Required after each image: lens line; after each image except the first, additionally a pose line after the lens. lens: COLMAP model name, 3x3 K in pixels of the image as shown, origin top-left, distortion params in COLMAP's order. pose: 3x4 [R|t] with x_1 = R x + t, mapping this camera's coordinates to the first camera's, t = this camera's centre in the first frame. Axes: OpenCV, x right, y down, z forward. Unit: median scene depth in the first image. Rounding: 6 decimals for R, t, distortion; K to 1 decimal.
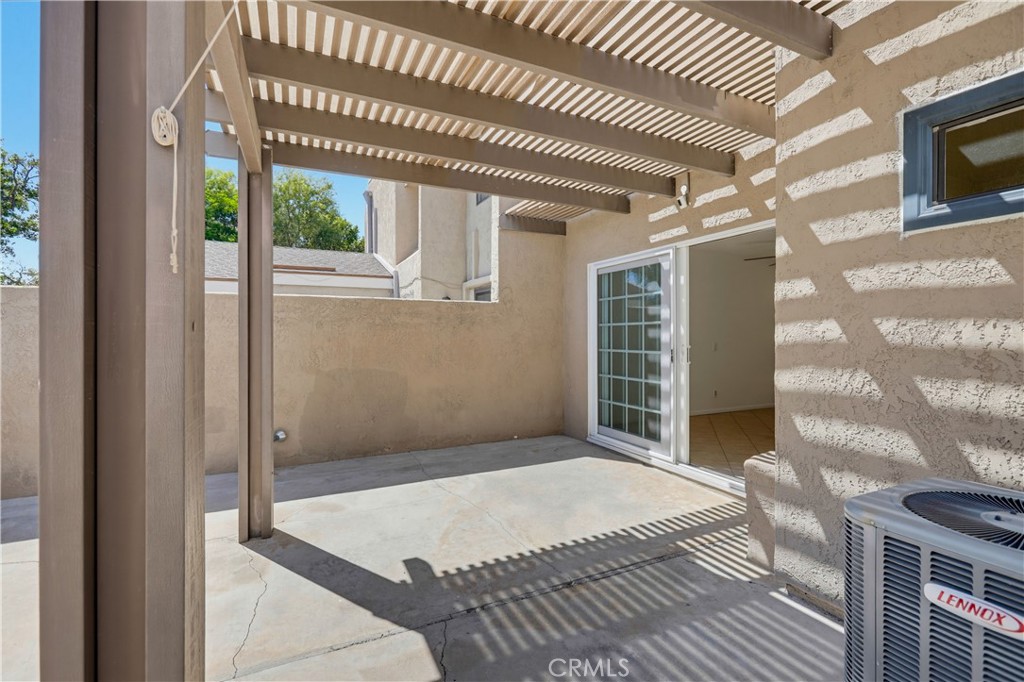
lens RADIAL K [[458.1, 0, 507.7], [0, 458.1, 332.1], [0, 0, 1]] dist [-0.002162, 0.000217]
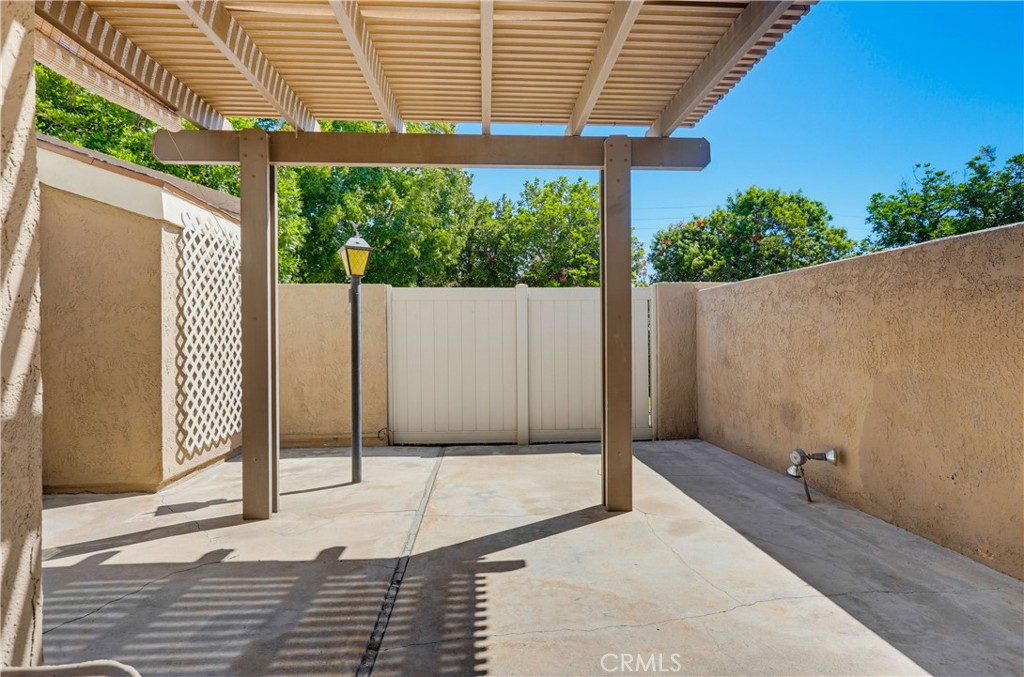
lens RADIAL K [[532.5, 0, 512.0], [0, 532.5, 338.5], [0, 0, 1]] dist [-0.000169, 0.000067]
pose [[-0.365513, 0.005912, -0.930787, 0.841384], [0.012513, 0.999921, 0.001438, 0.059653], [0.930722, -0.011121, -0.365558, 1.516888]]
